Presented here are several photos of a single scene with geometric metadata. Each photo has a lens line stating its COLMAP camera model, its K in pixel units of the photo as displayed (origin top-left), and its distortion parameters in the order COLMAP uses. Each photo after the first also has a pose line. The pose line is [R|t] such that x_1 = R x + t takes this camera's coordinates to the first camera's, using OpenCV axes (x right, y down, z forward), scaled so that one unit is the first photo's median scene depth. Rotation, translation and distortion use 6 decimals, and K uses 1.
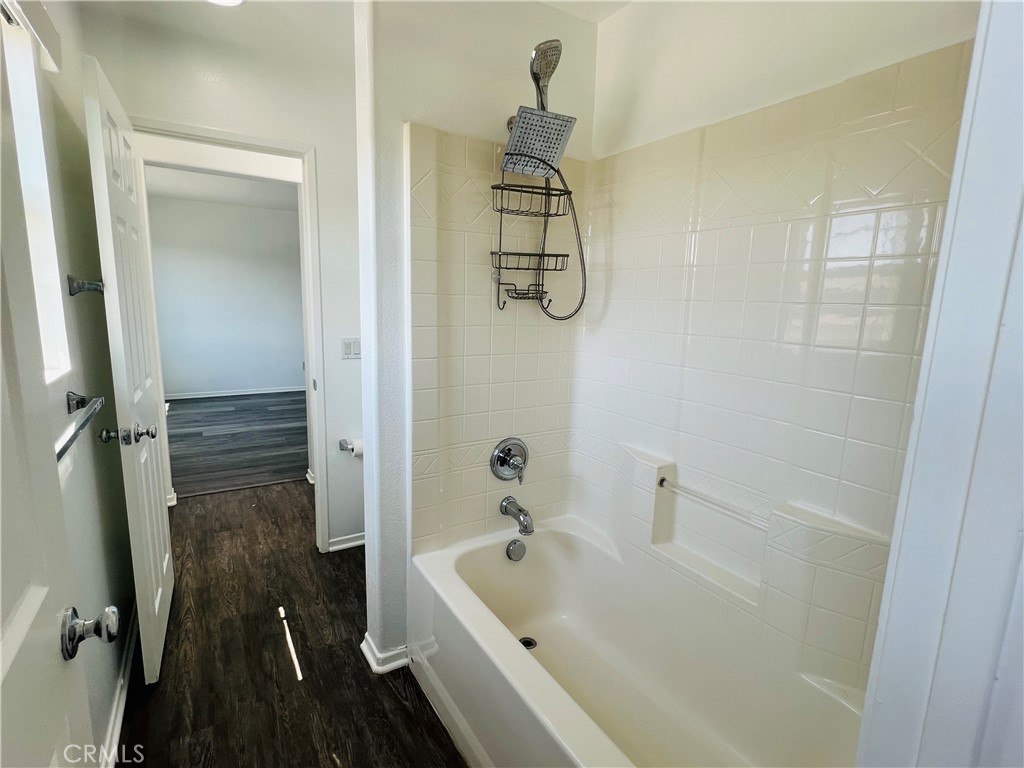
lens RADIAL K [[499.7, 0, 509.1], [0, 499.7, 383.7], [0, 0, 1]] dist [-0.000648, 0.000356]
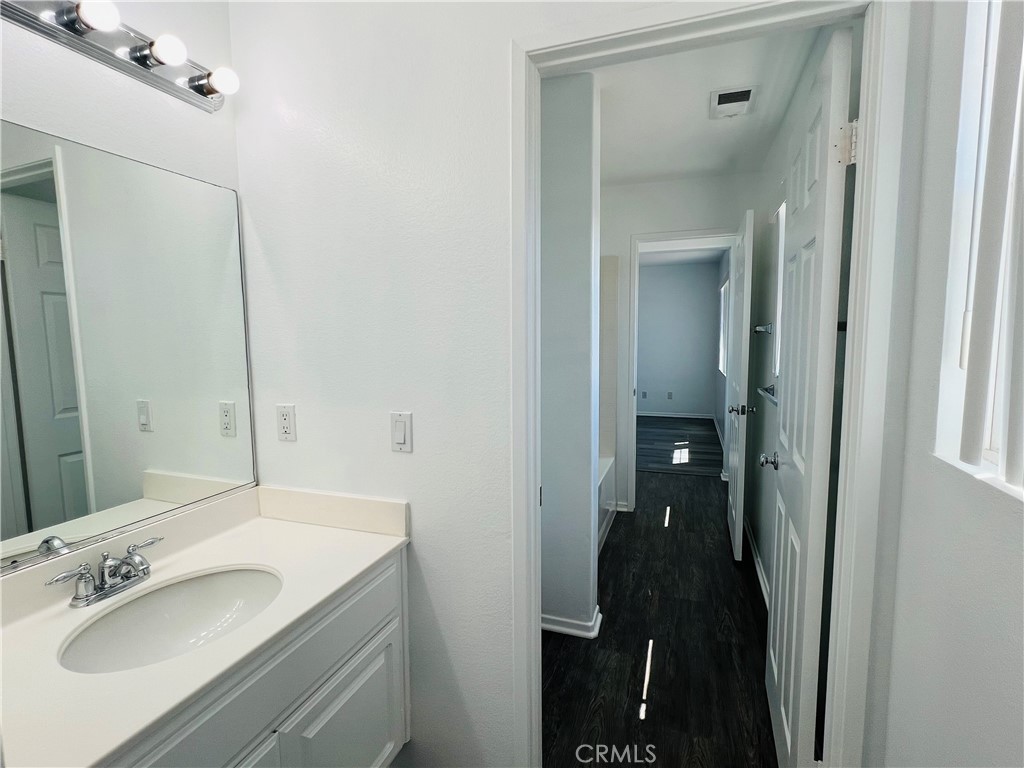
lens RADIAL K [[499.7, 0, 509.9], [0, 499.7, 383.8], [0, 0, 1]] dist [-0.000648, 0.000356]
pose [[-0.623862, -0.093132, 0.775966, -1.025509], [0.126909, 0.967624, 0.218168, -0.311601], [-0.771162, 0.234584, -0.591845, 1.729544]]
